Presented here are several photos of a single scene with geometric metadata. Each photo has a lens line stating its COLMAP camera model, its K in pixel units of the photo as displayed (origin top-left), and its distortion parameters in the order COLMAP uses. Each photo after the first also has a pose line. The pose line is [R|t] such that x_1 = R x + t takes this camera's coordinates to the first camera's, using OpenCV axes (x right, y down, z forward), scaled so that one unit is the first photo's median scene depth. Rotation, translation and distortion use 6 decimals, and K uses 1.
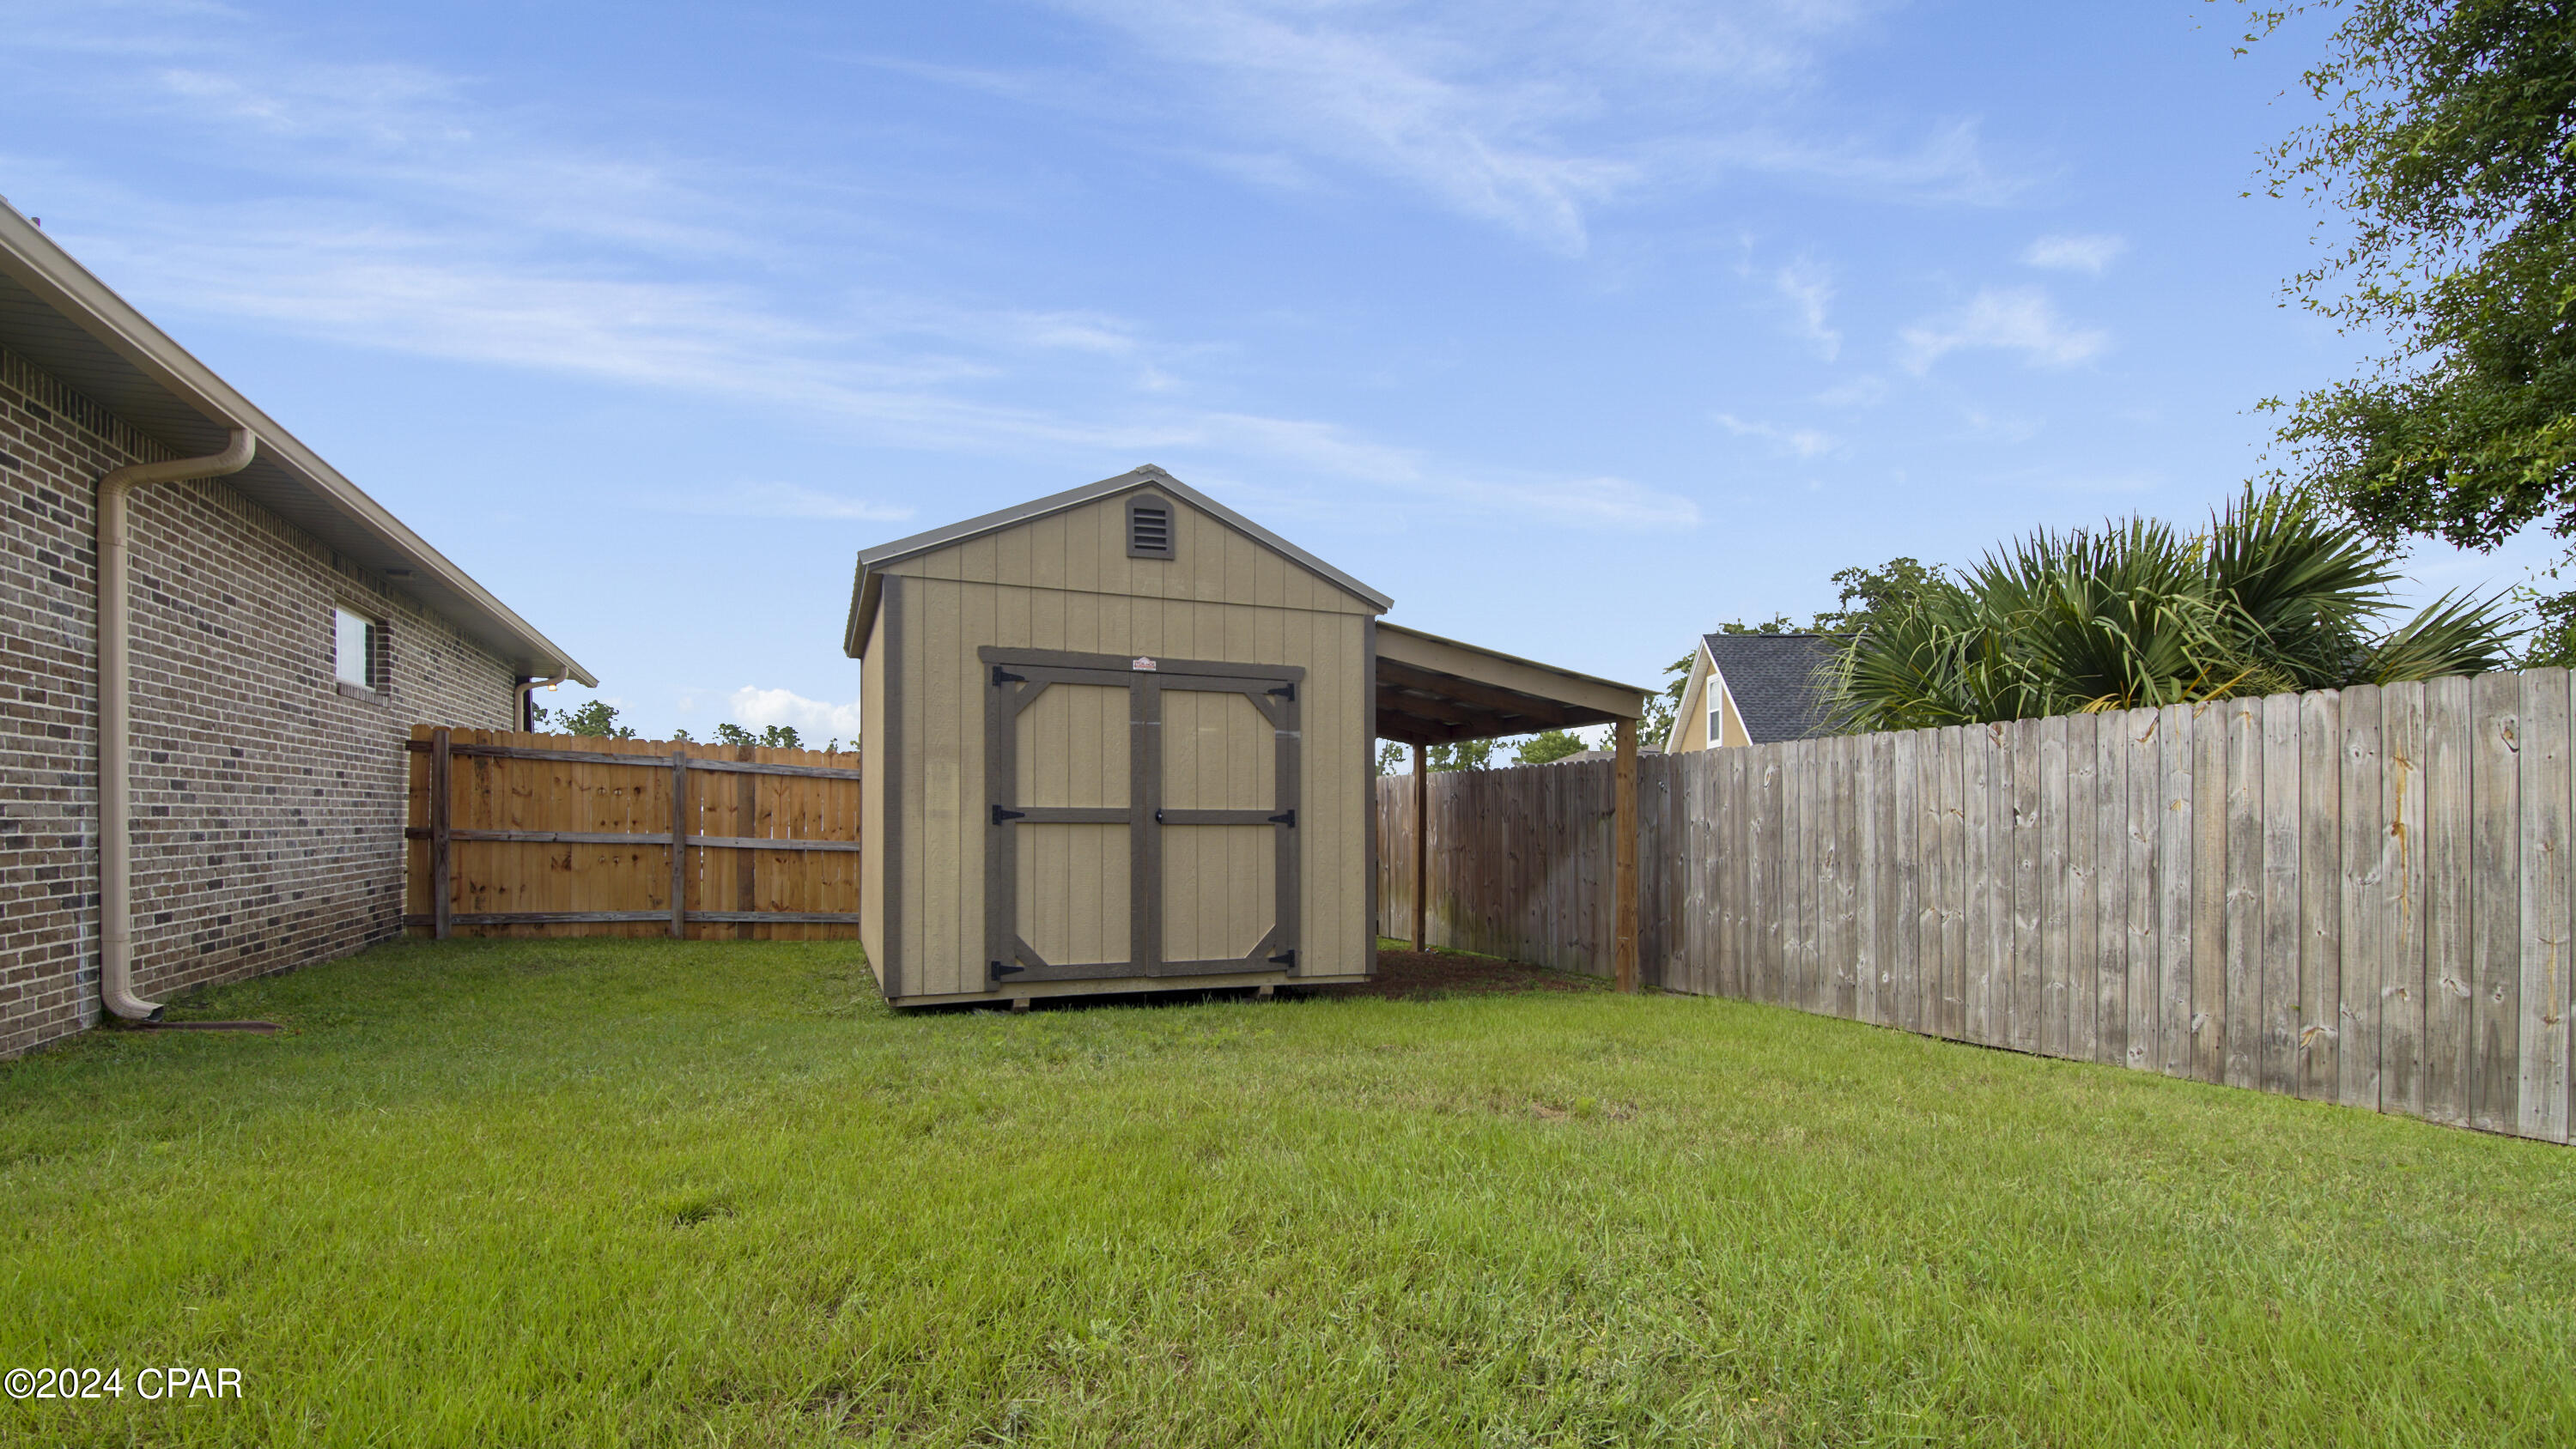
lens RADIAL K [[1168.3, 0, 1257.6], [0, 1168.3, 823.1], [0, 0, 1]] dist [0.001986, -0.002159]
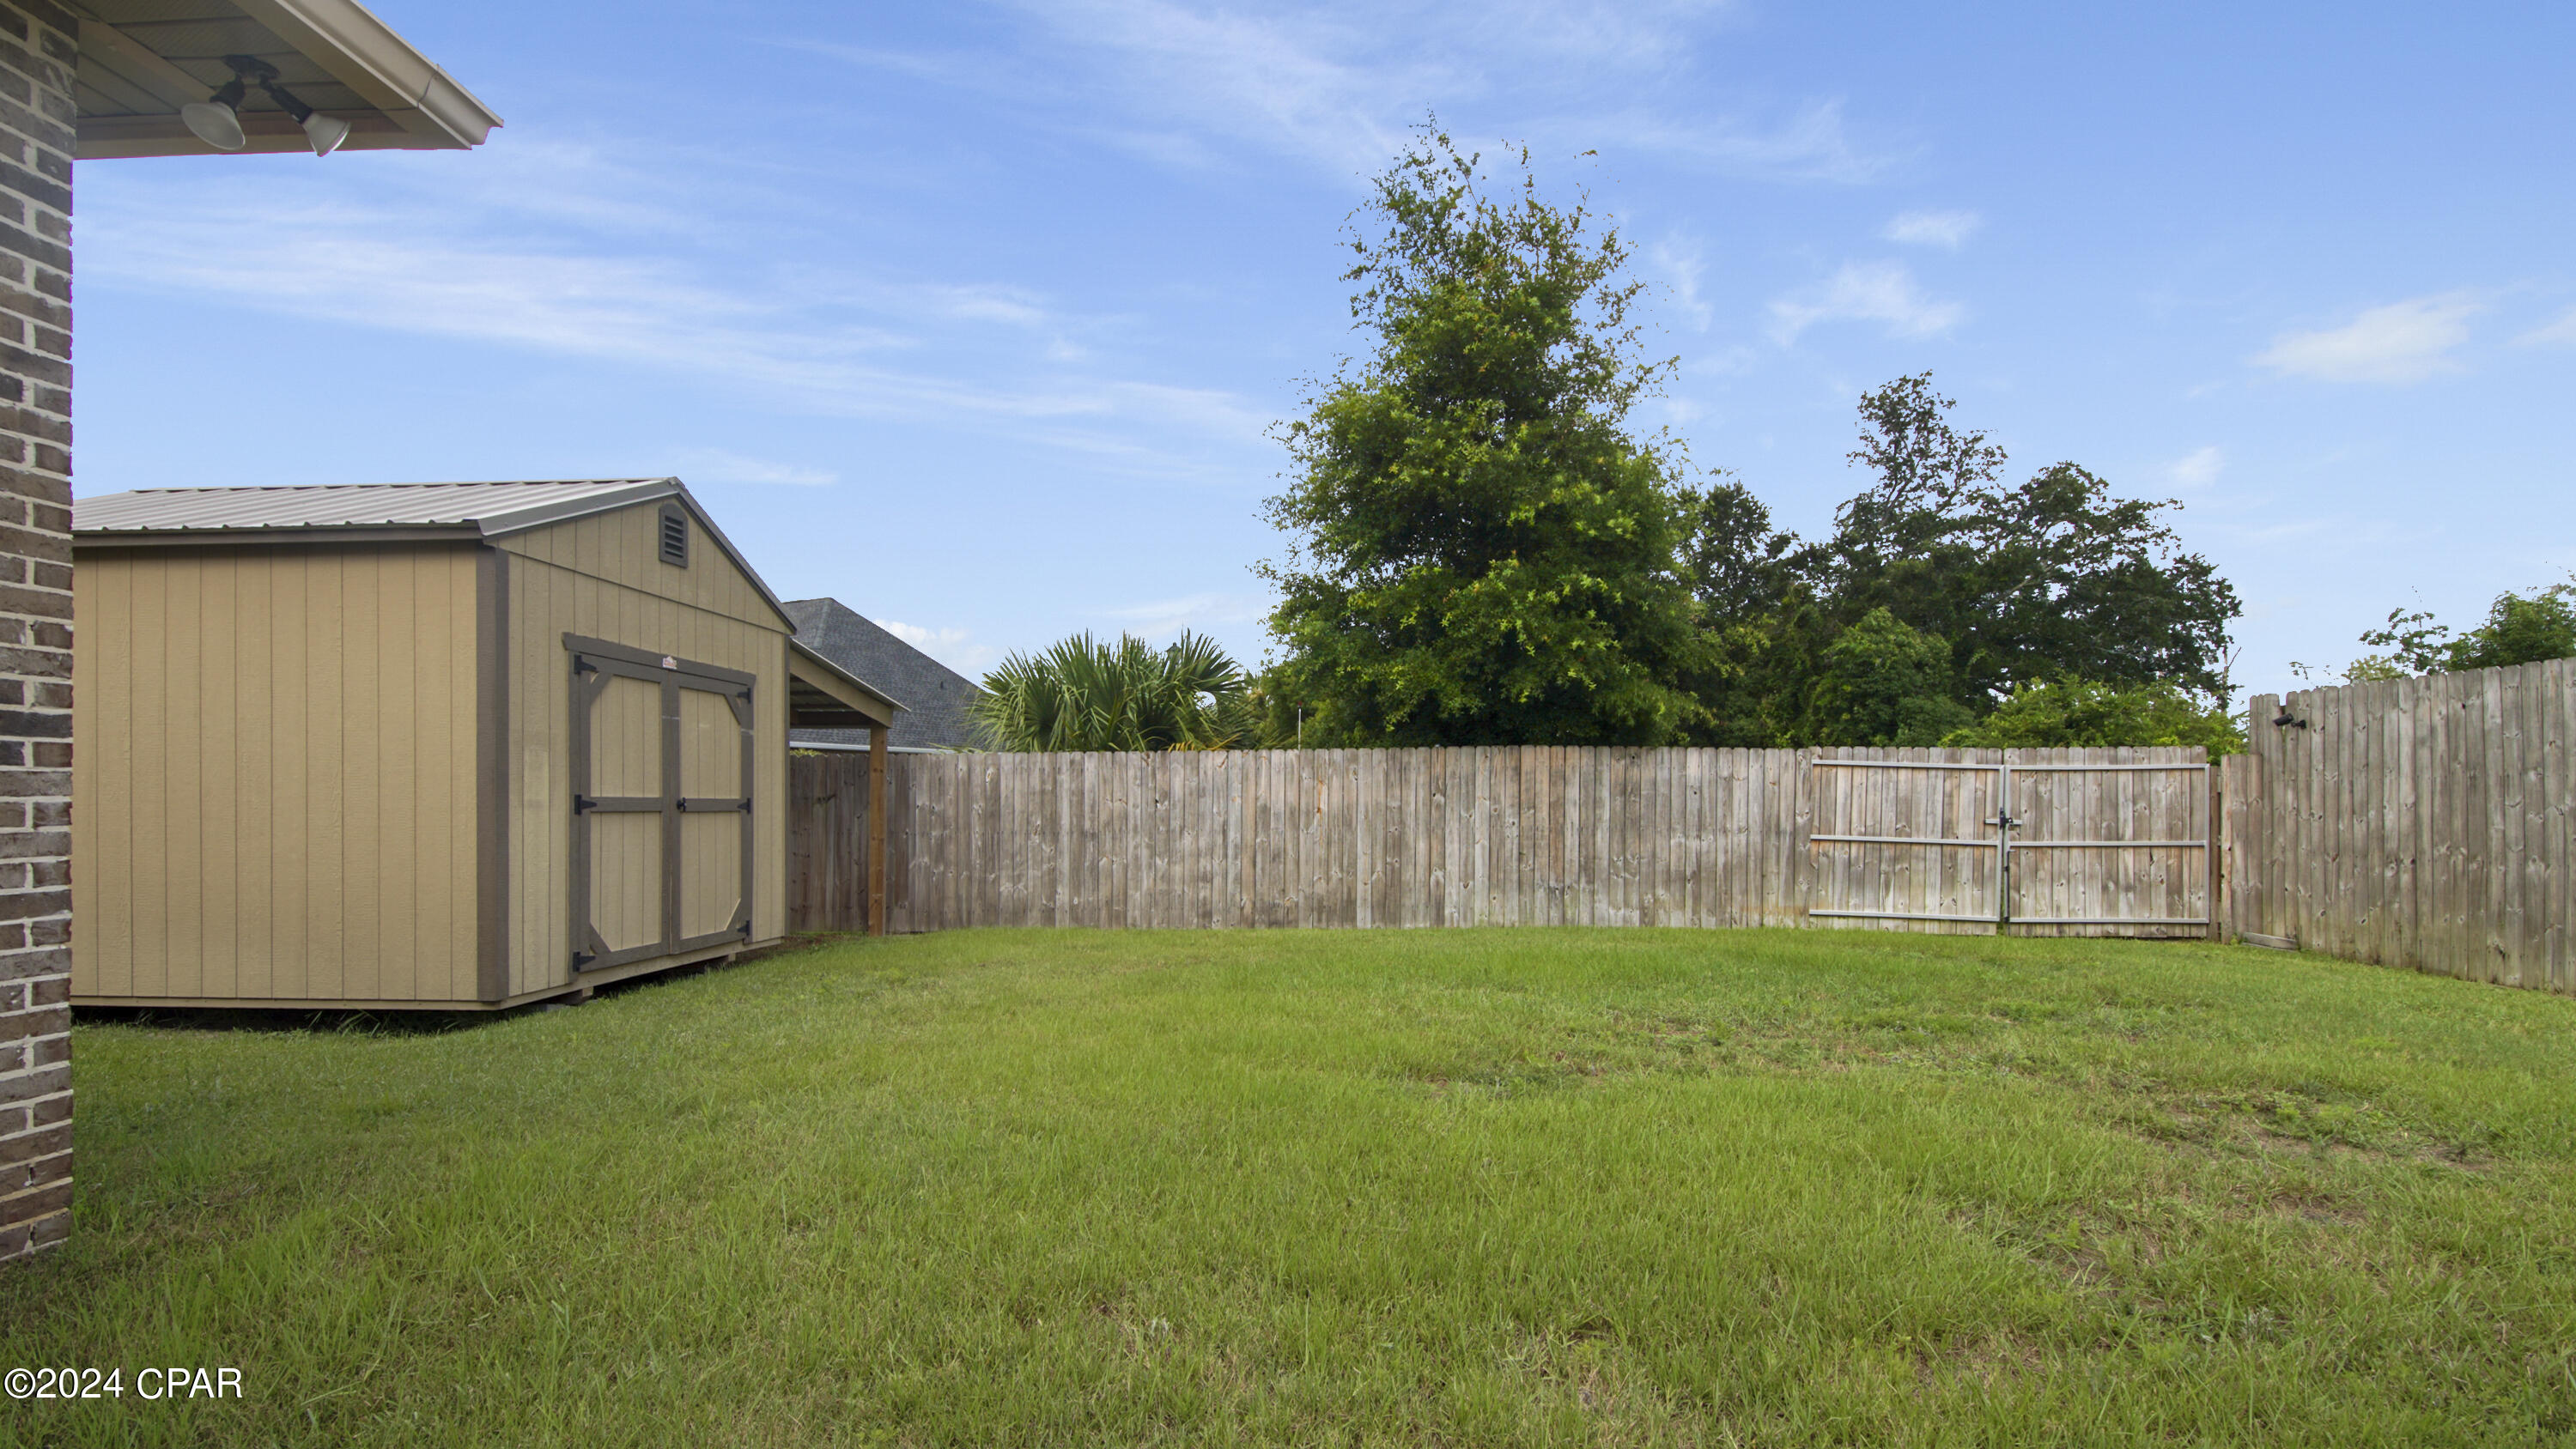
lens RADIAL K [[1168.3, 0, 1290.1], [0, 1168.3, 812.4], [0, 0, 1]] dist [0.001986, -0.002159]
pose [[0.423054, -0.010060, 0.906049, -0.833934], [-0.001635, 0.999928, 0.011865, -0.012861], [-0.906103, -0.006501, 0.423007, 0.030561]]
